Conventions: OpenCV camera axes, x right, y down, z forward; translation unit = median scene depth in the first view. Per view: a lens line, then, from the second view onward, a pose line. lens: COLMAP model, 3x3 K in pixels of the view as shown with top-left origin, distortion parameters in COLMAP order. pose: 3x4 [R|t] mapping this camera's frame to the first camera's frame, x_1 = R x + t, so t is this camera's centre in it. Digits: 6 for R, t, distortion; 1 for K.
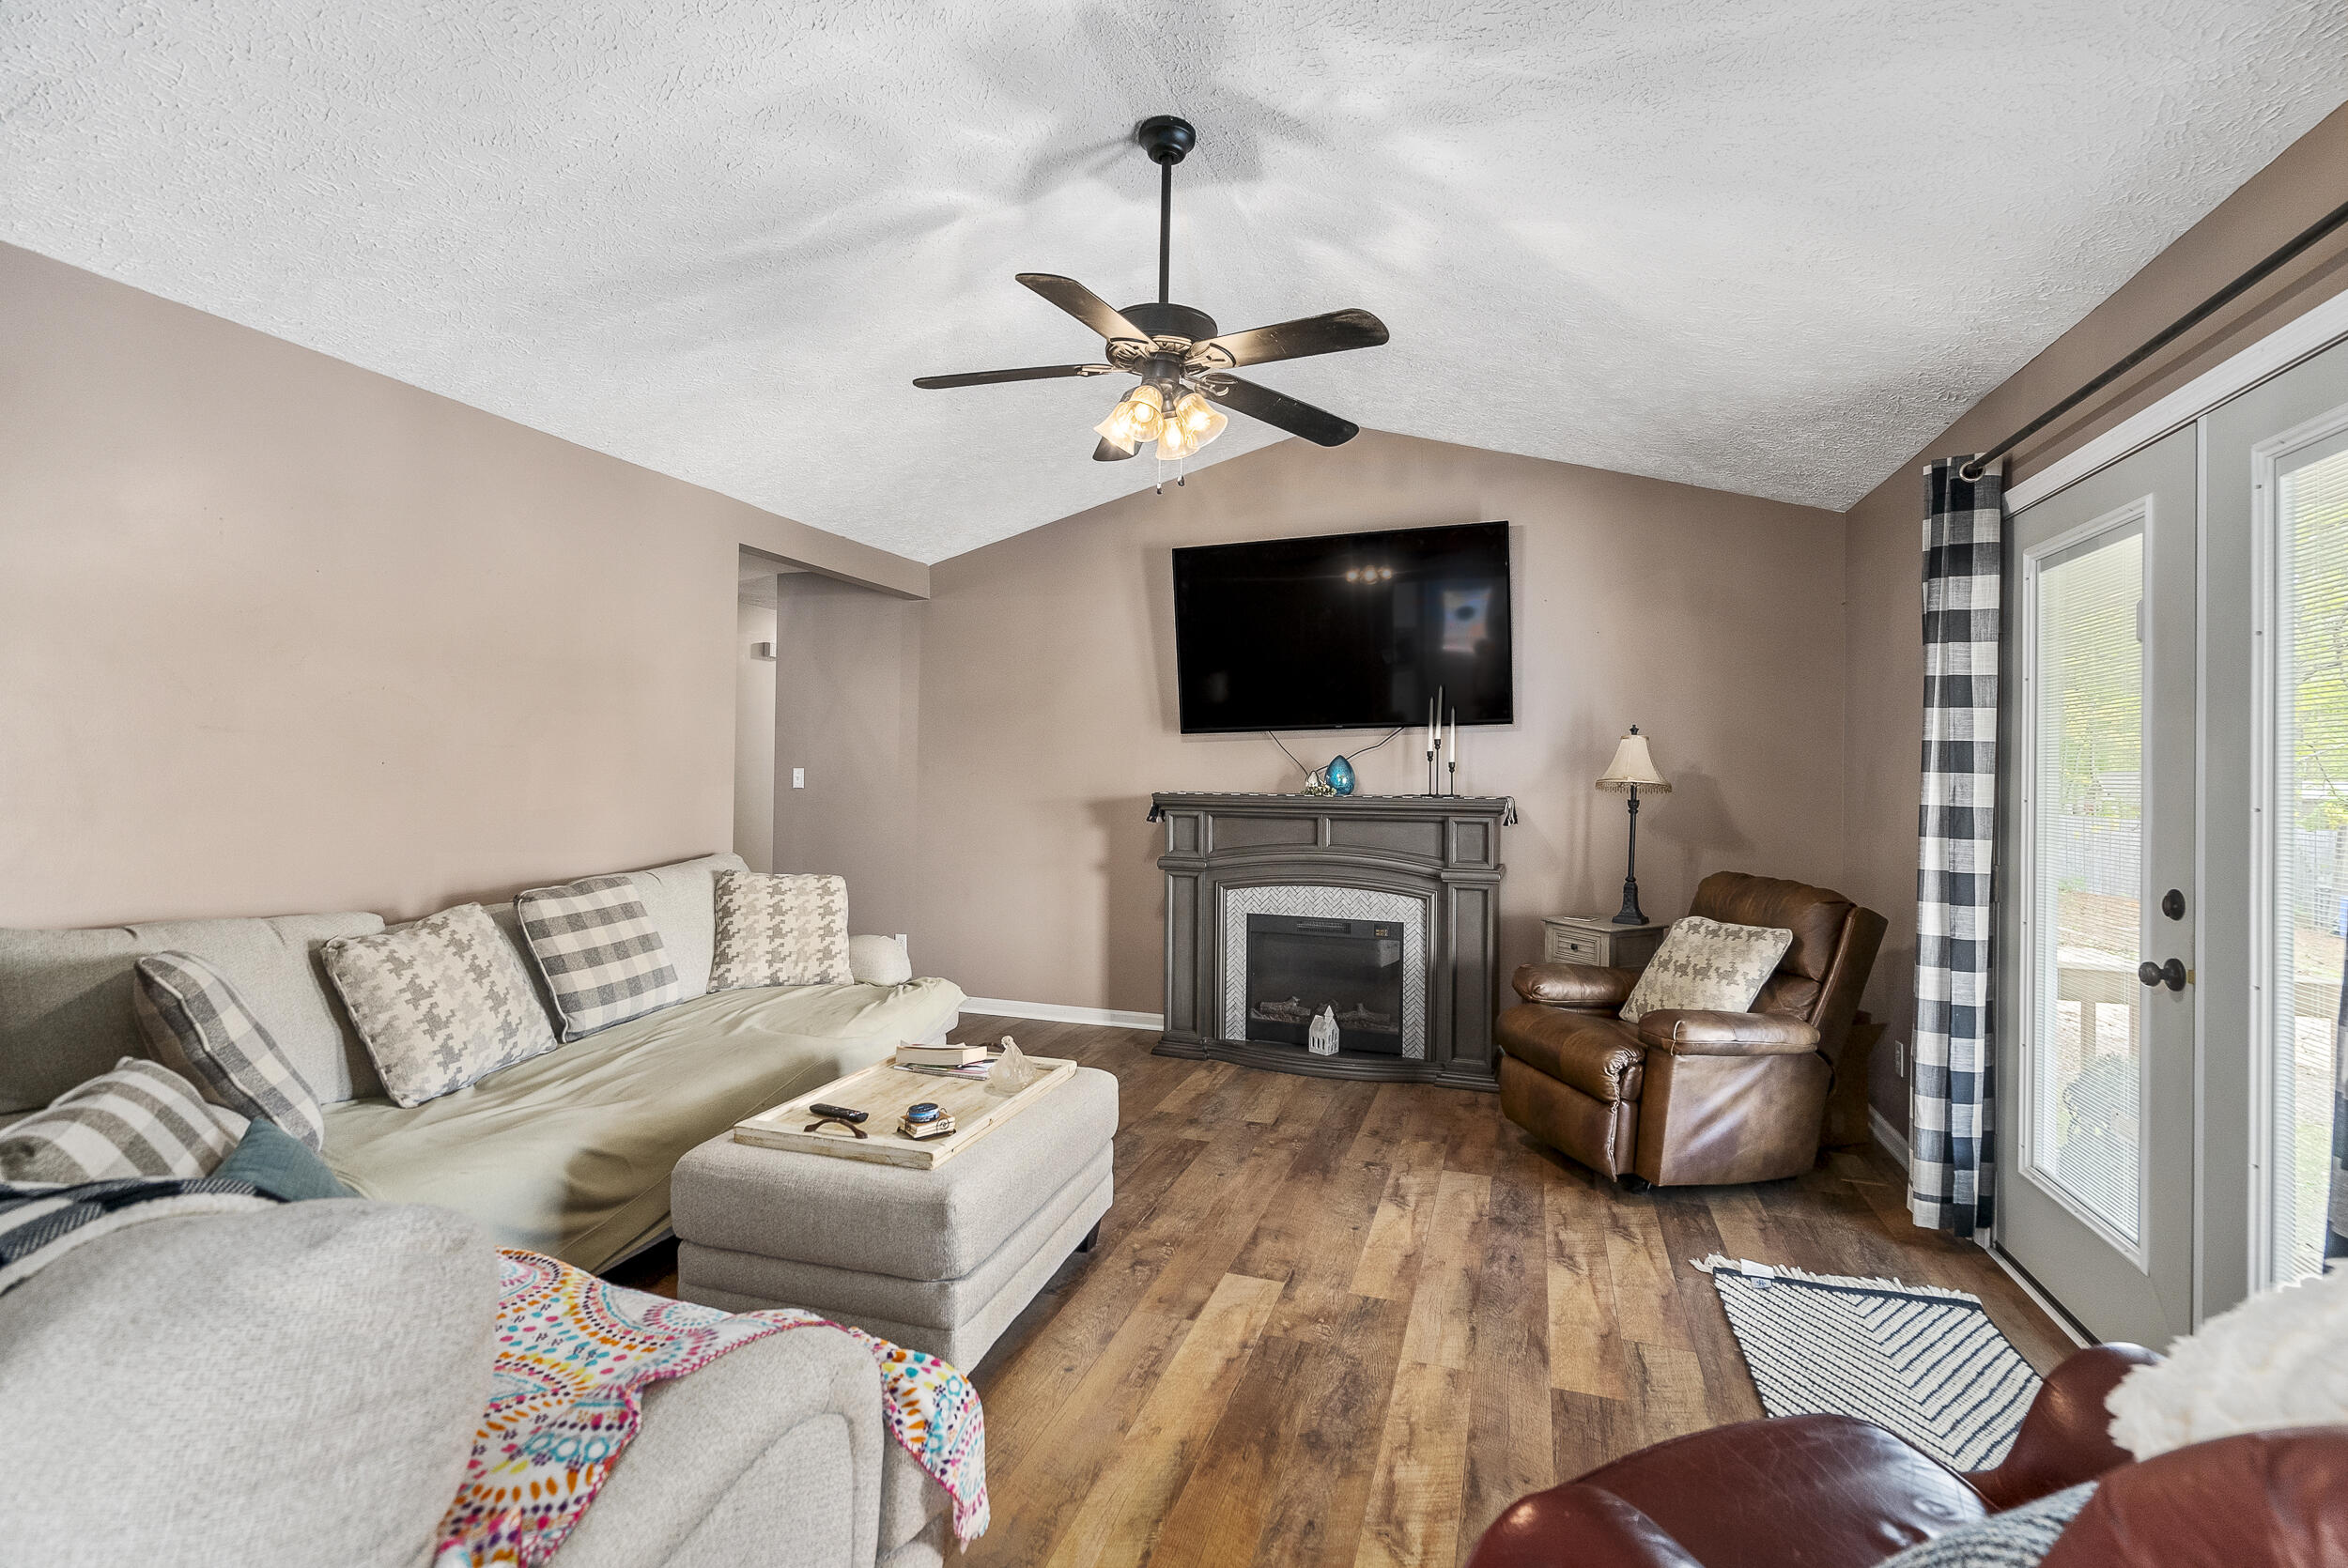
lens RADIAL K [[1070.3, 0, 1174.0], [0, 1070.3, 784.0], [0, 0, 1]] dist [0.000209, 0.000031]
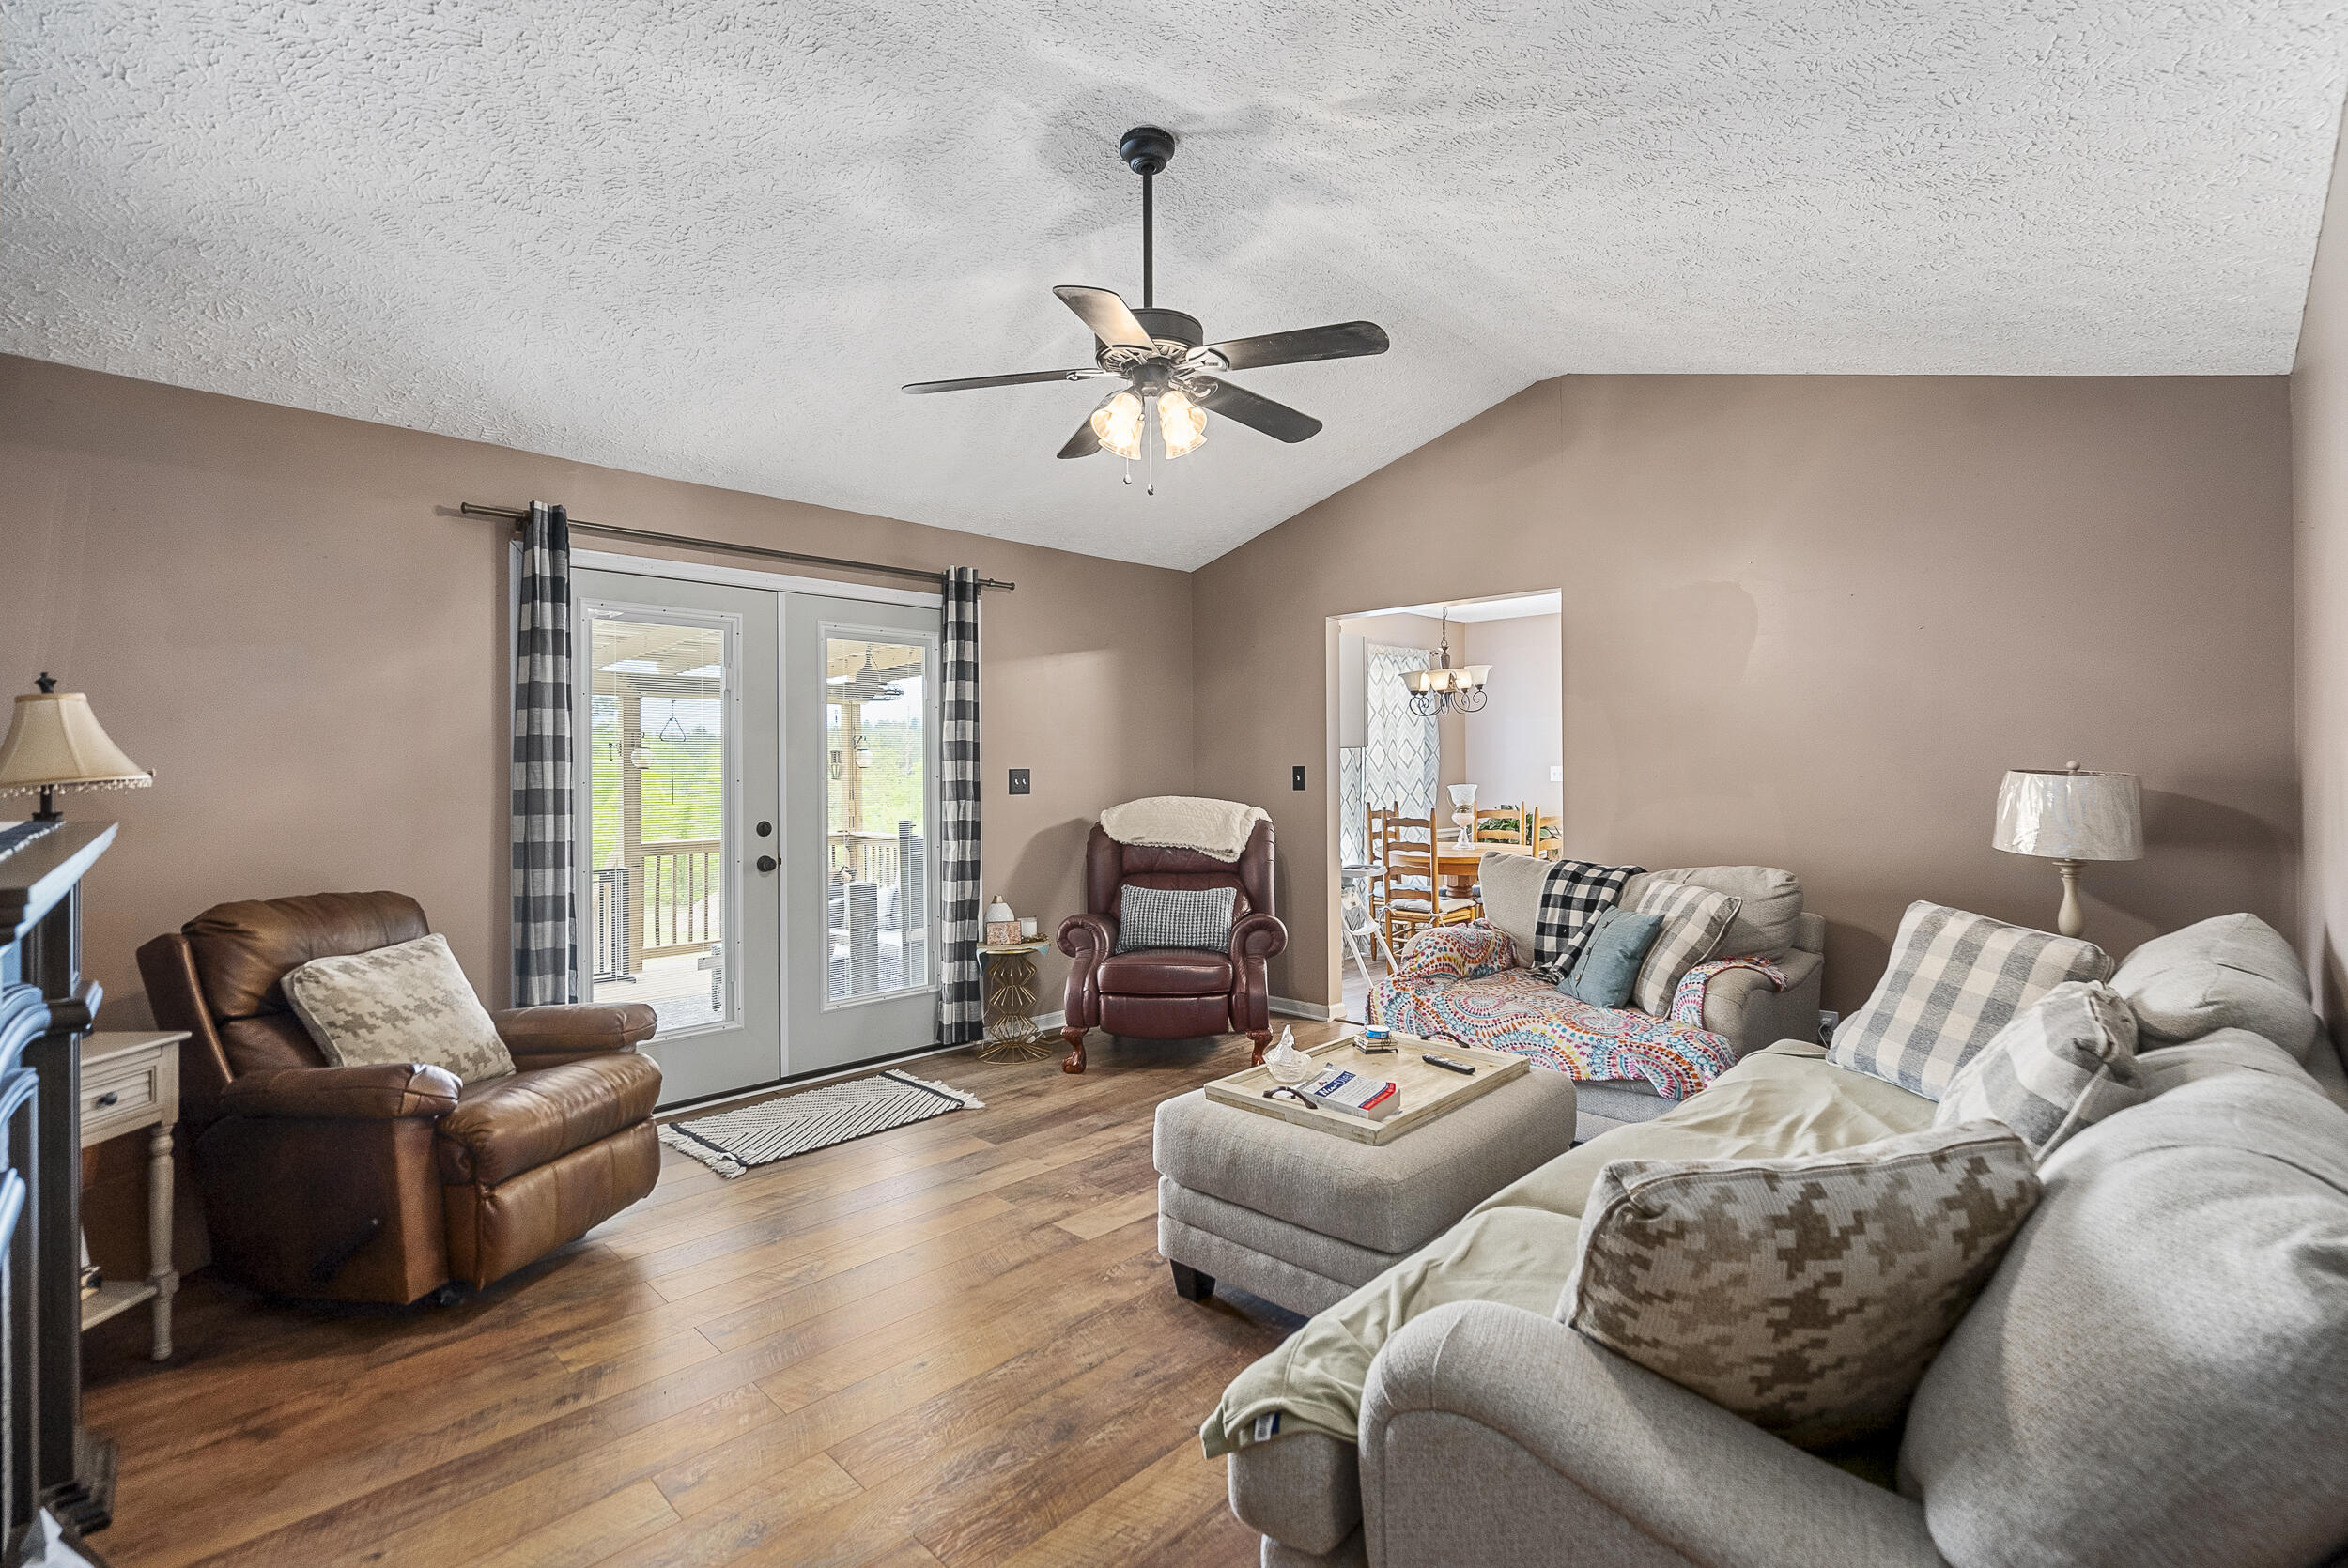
lens RADIAL K [[1070.3, 0, 1174.0], [0, 1070.3, 784.0], [0, 0, 1]] dist [0.000209, 0.000031]
pose [[-0.899615, -0.015099, 0.436424, -0.485554], [-0.002583, 0.999569, 0.029258, -0.024262], [-0.436677, 0.025193, -0.899266, 1.922144]]
